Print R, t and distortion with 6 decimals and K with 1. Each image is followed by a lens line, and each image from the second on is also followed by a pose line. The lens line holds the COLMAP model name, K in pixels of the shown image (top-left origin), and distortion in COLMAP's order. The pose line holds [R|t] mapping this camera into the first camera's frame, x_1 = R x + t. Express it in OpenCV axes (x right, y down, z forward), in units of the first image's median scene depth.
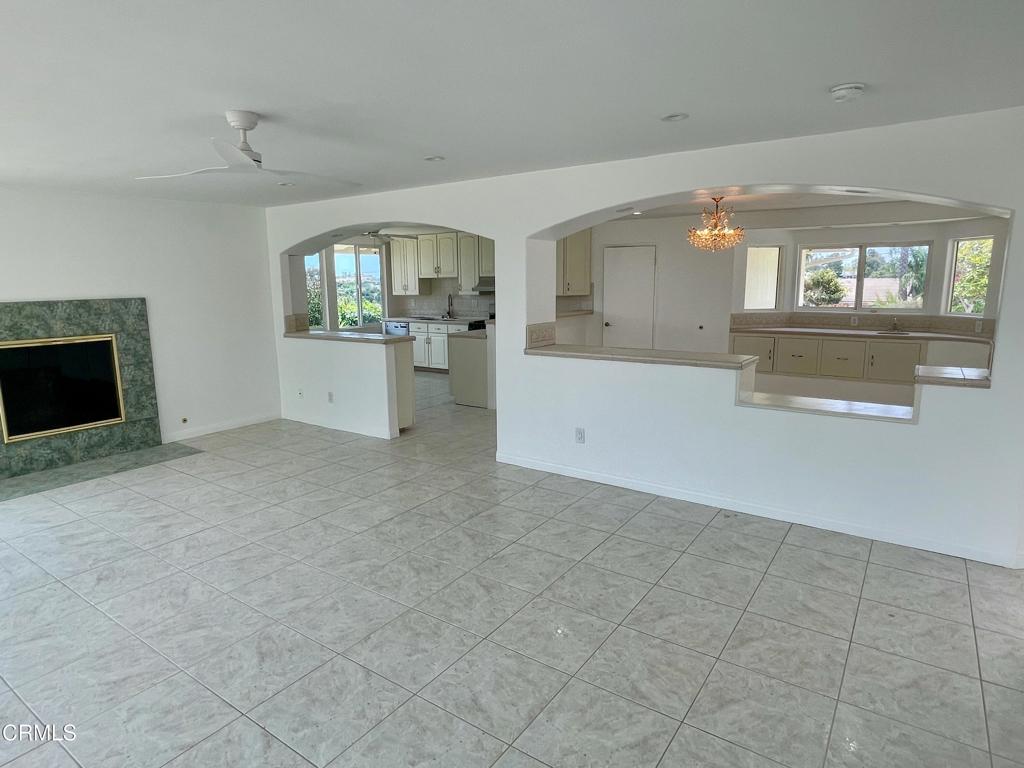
lens RADIAL K [[584.0, 0, 512.0], [0, 584.0, 384.0], [0, 0, 1]] dist [0.000797, -0.000678]
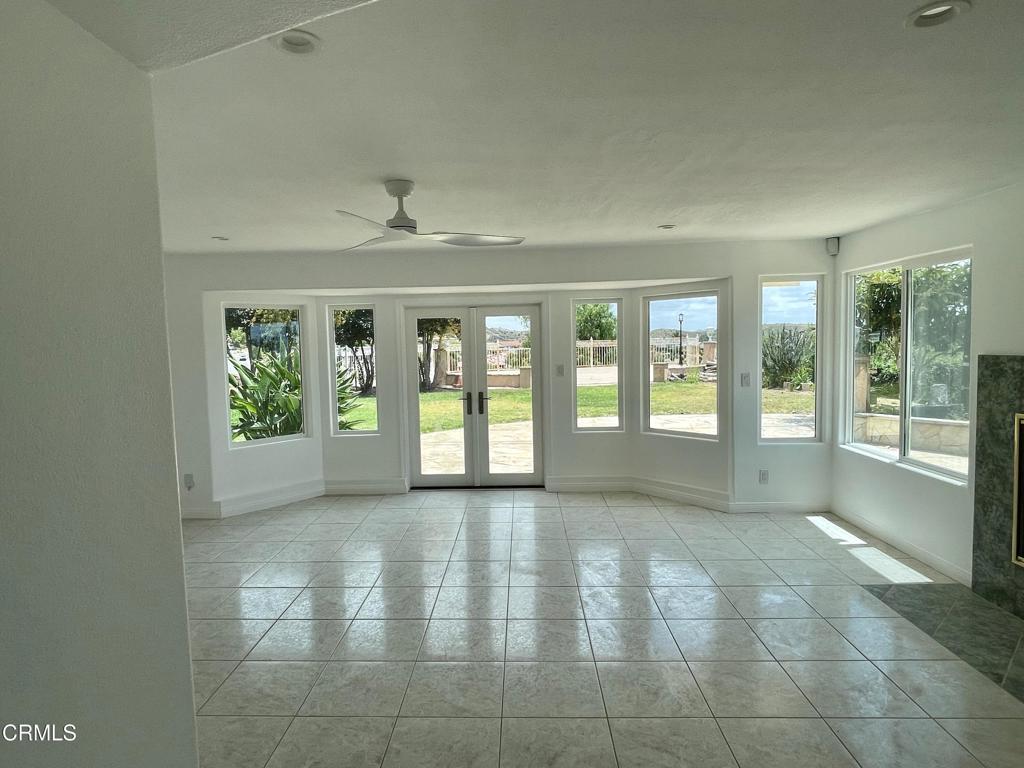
lens RADIAL K [[584.0, 0, 512.0], [0, 584.0, 384.0], [0, 0, 1]] dist [0.000797, -0.000678]
pose [[-0.839273, 0.074262, -0.538614, -0.023685], [-0.053398, 0.974581, 0.217577, -0.201589], [0.541081, 0.211368, -0.813975, 1.101505]]
